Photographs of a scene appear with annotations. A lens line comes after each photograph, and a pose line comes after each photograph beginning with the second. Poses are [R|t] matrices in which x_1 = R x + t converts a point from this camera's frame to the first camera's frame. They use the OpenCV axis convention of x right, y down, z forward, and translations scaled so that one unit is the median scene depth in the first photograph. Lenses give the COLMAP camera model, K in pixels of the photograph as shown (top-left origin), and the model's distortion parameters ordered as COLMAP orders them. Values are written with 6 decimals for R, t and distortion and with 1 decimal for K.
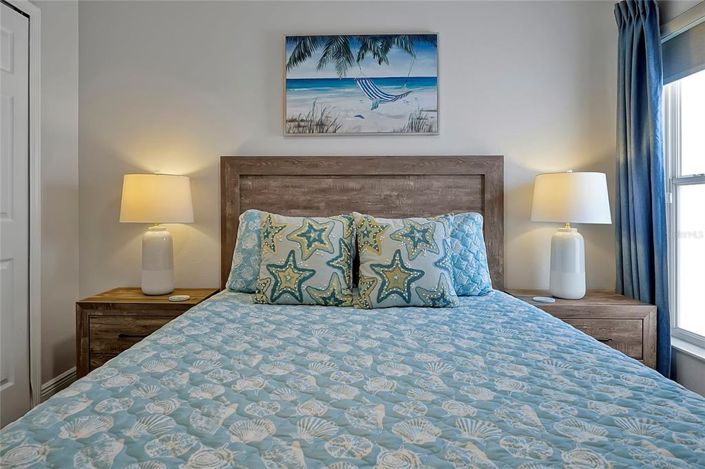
lens RADIAL K [[442.0, 0, 352.0], [0, 442.0, 212.5], [0, 0, 1]] dist [-0.003031, -0.000125]
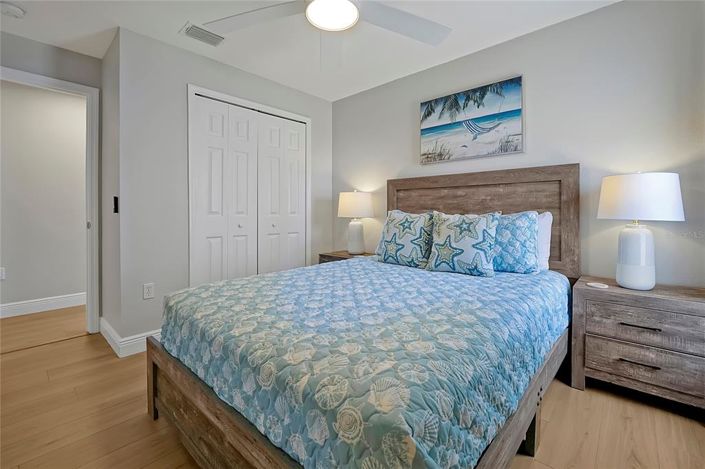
lens RADIAL K [[309.3, 0, 352.8], [0, 309.3, 214.7], [0, 0, 1]] dist [-0.000196, 0.000009]
pose [[0.765863, 0.002202, -0.642999, 0.403364], [0.002166, 0.999980, 0.006004, 0.004071], [0.643000, -0.005992, 0.765843, -0.033513]]
